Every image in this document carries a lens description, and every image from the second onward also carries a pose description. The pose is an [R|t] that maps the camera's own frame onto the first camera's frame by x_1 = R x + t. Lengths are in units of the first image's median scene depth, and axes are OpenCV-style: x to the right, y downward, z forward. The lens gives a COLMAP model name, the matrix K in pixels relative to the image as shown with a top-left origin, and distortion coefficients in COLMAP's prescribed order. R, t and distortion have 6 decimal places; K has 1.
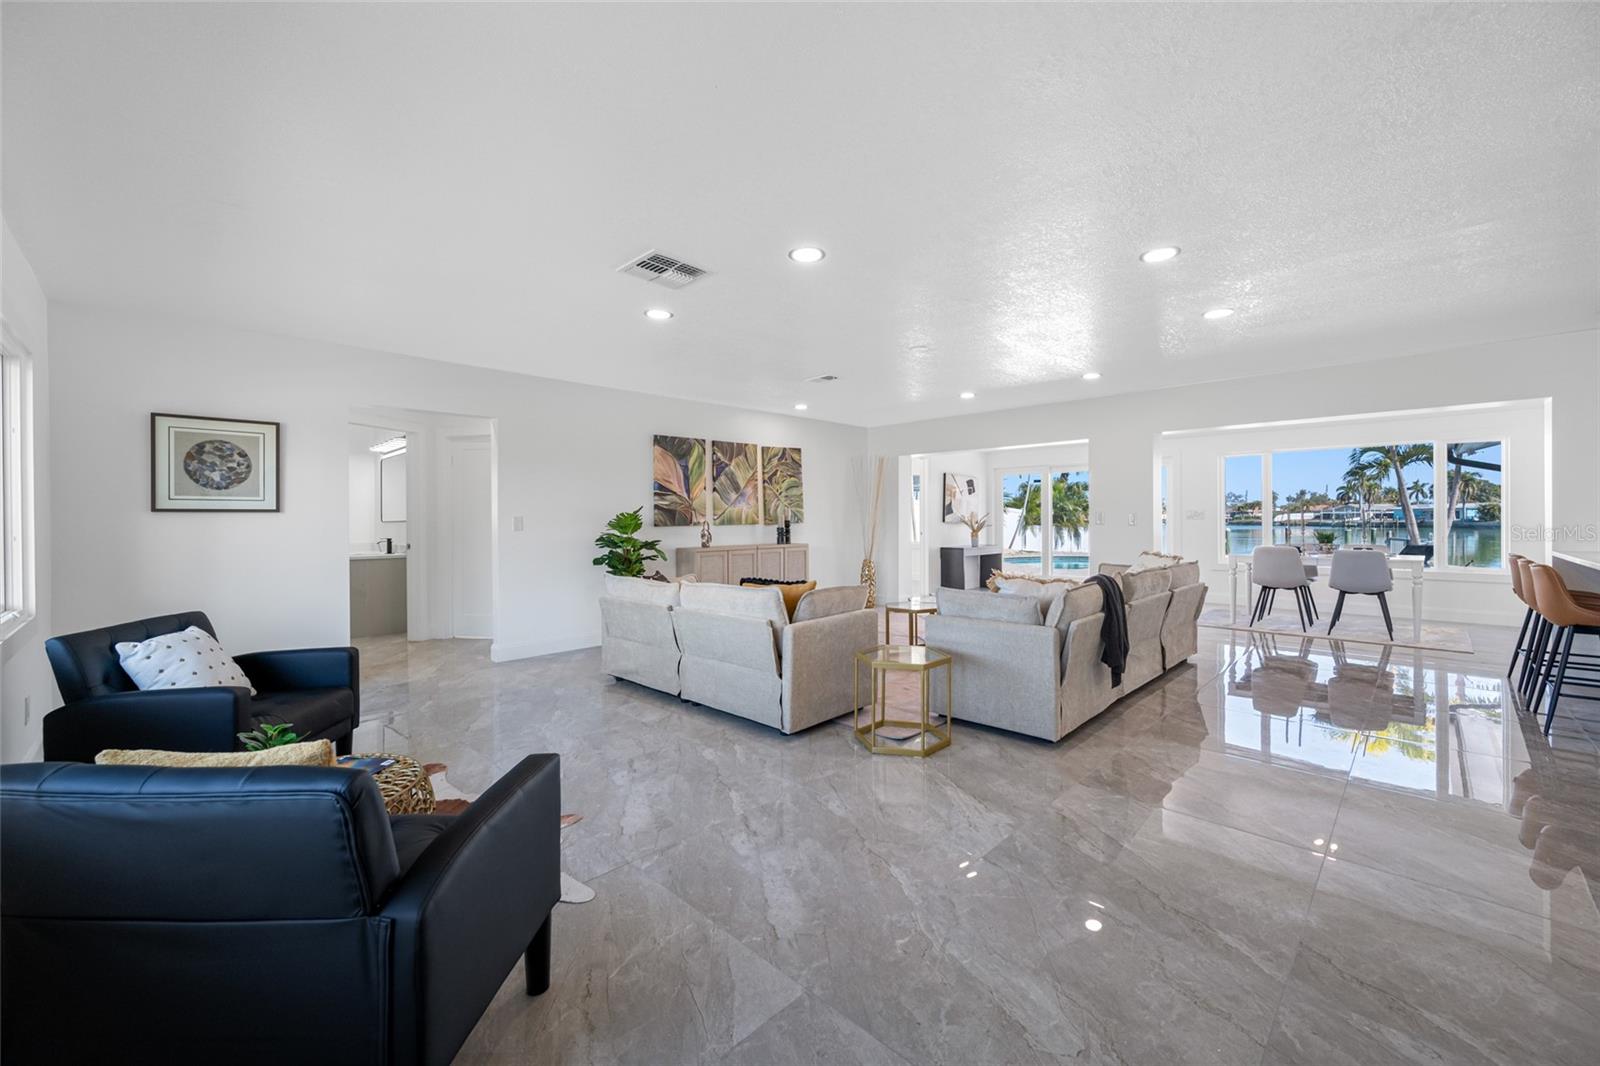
lens RADIAL K [[632.4, 0, 795.8], [0, 632.4, 527.6], [0, 0, 1]] dist [0.000425, -0.001313]
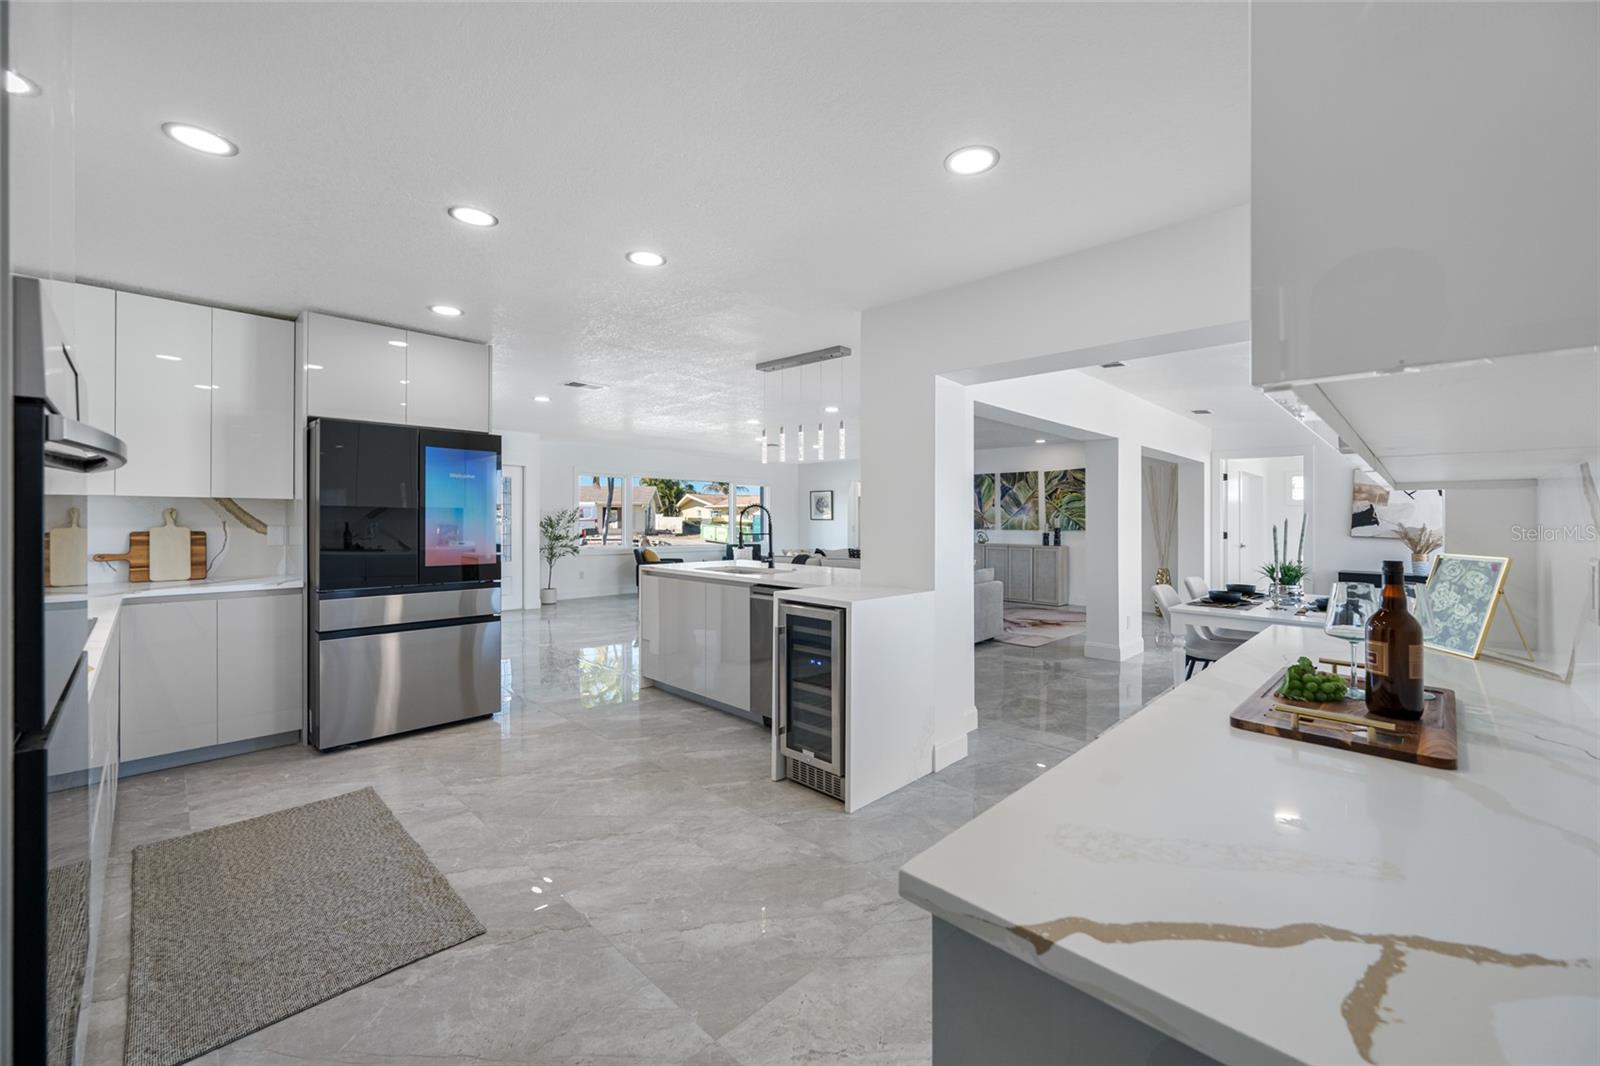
lens RADIAL K [[632.4, 0, 809.2], [0, 632.4, 502.6], [0, 0, 1]] dist [0.000425, -0.001313]
pose [[0.019223, -0.017975, -0.999654, 1.326625], [-0.019761, 0.999636, -0.018355, -0.030462], [0.999620, 0.020107, 0.018861, 0.505477]]
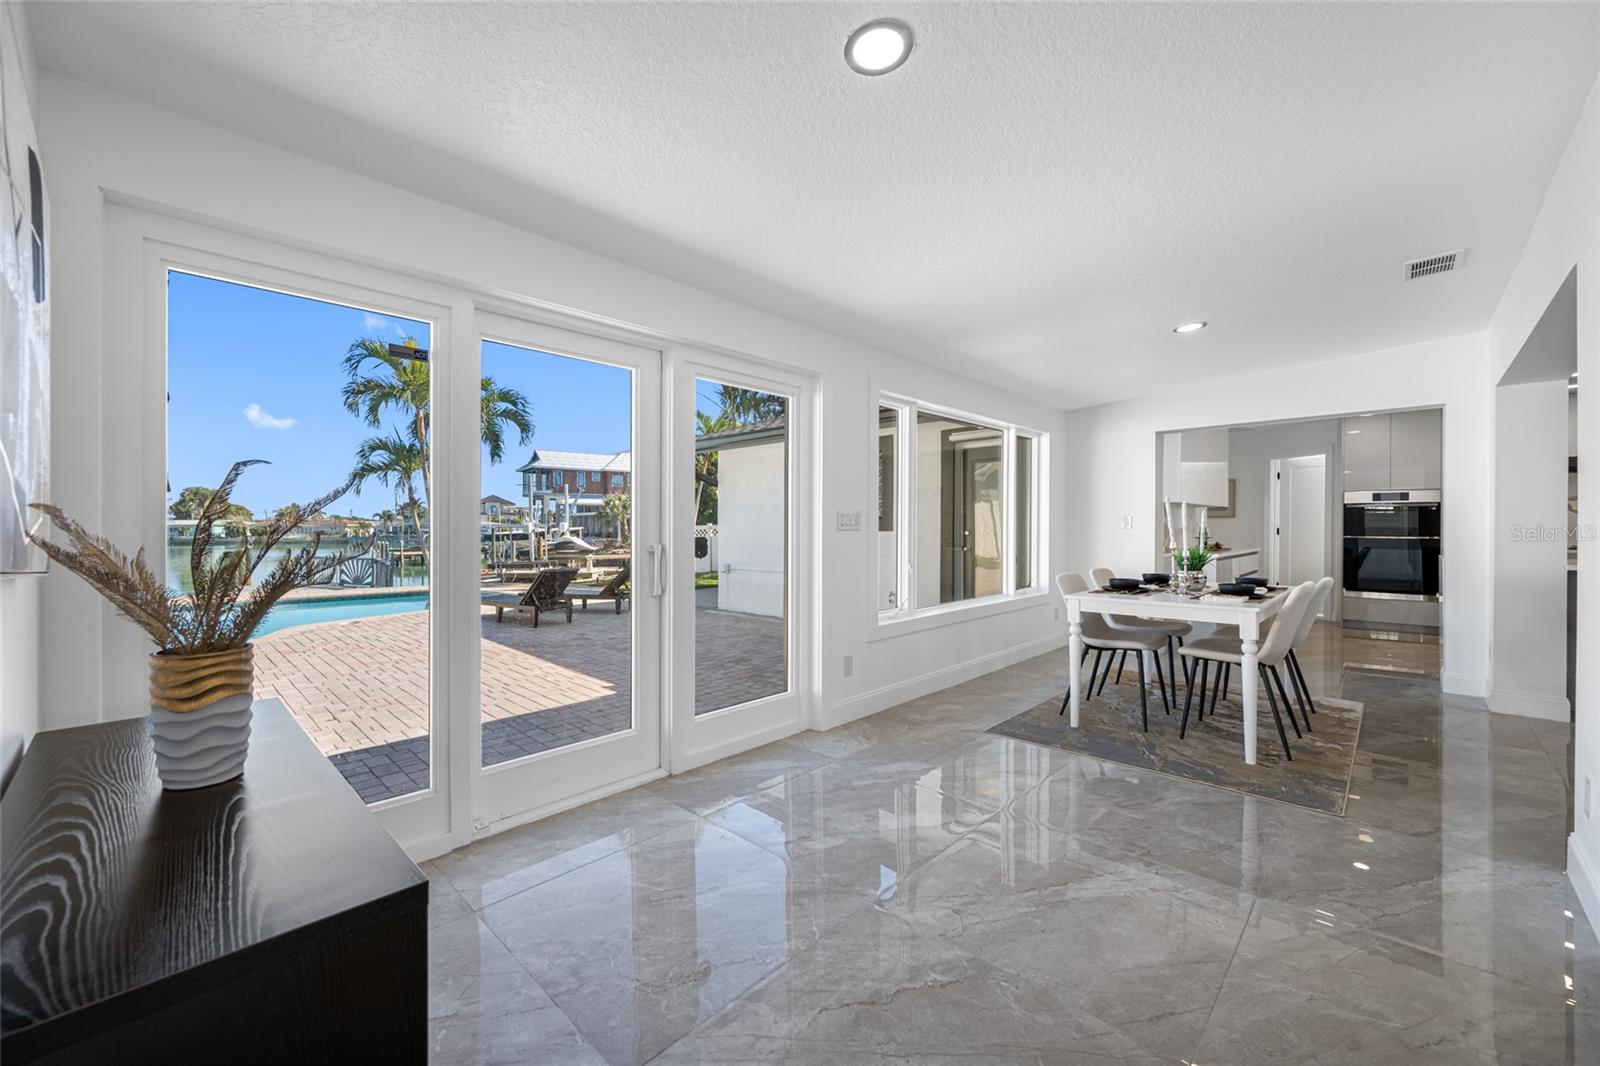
lens RADIAL K [[632.4, 0, 796.3], [0, 632.4, 533.2], [0, 0, 1]] dist [0.000425, -0.001313]
pose [[-0.015106, -0.001373, 0.999885, 0.244252], [0.018140, 0.999834, 0.001647, -0.016833], [-0.999721, 0.018162, -0.015079, 1.274980]]
